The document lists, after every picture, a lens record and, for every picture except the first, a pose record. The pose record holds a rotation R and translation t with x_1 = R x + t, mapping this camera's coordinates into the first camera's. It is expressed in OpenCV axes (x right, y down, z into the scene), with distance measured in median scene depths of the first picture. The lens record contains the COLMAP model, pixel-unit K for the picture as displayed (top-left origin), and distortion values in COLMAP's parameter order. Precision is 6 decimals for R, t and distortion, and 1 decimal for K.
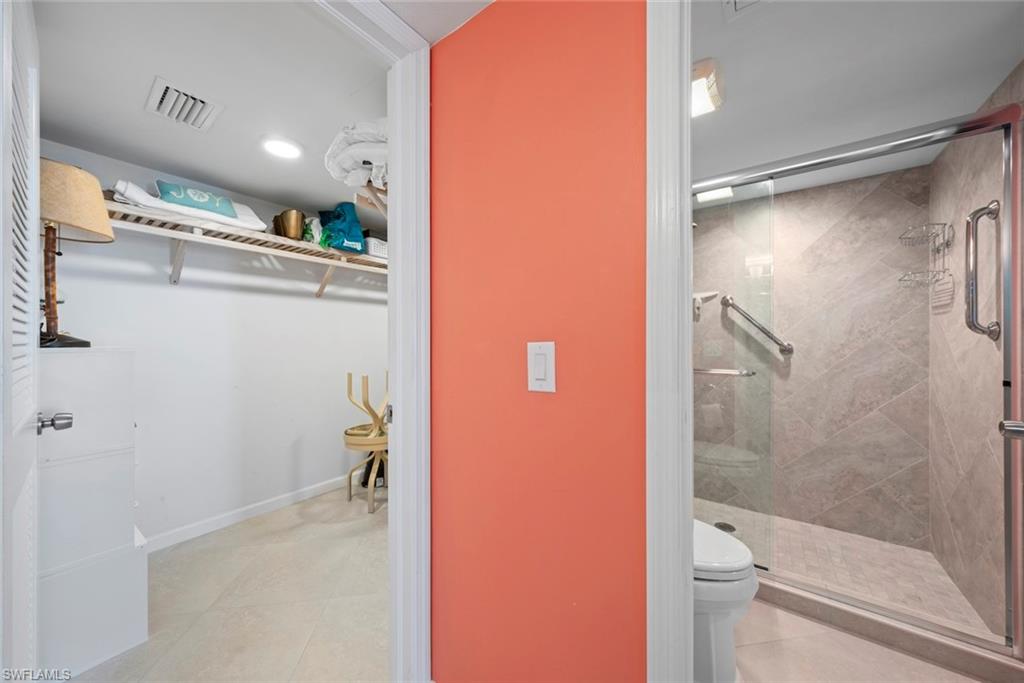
lens RADIAL K [[361.4, 0, 512.0], [0, 361.4, 341.5], [0, 0, 1]] dist [0.013698, 0.004512]
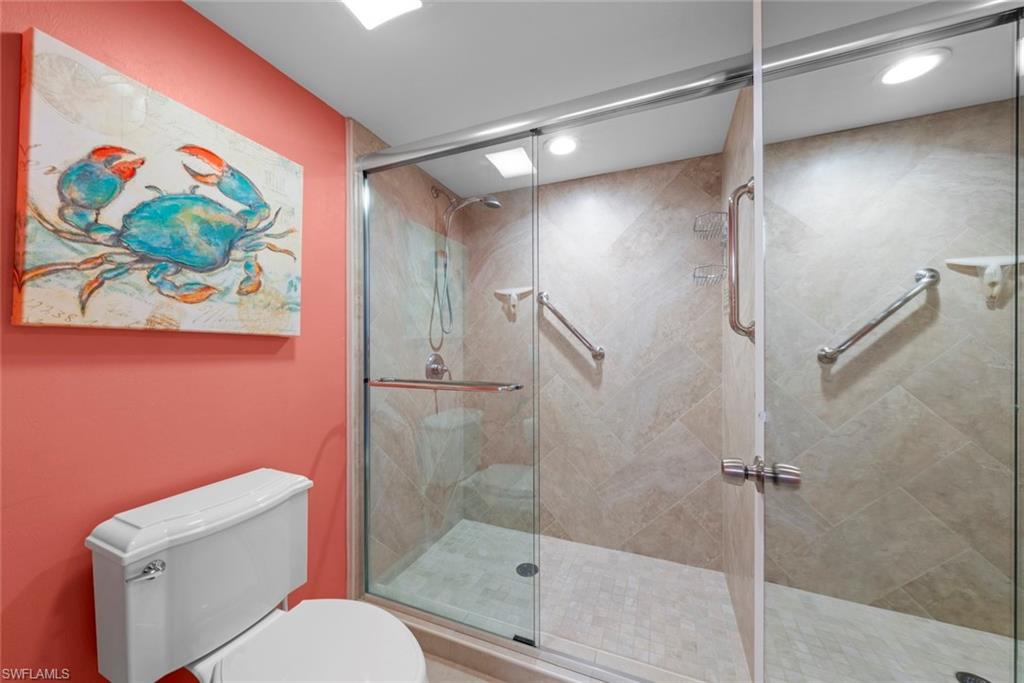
lens RADIAL K [[361.4, 0, 512.0], [0, 361.4, 341.5], [0, 0, 1]] dist [0.013698, 0.004512]
pose [[0.979534, -0.011805, 0.200932, 0.402076], [0.010888, 0.999925, 0.005666, -0.016834], [-0.200983, -0.003362, 0.979589, 0.203567]]
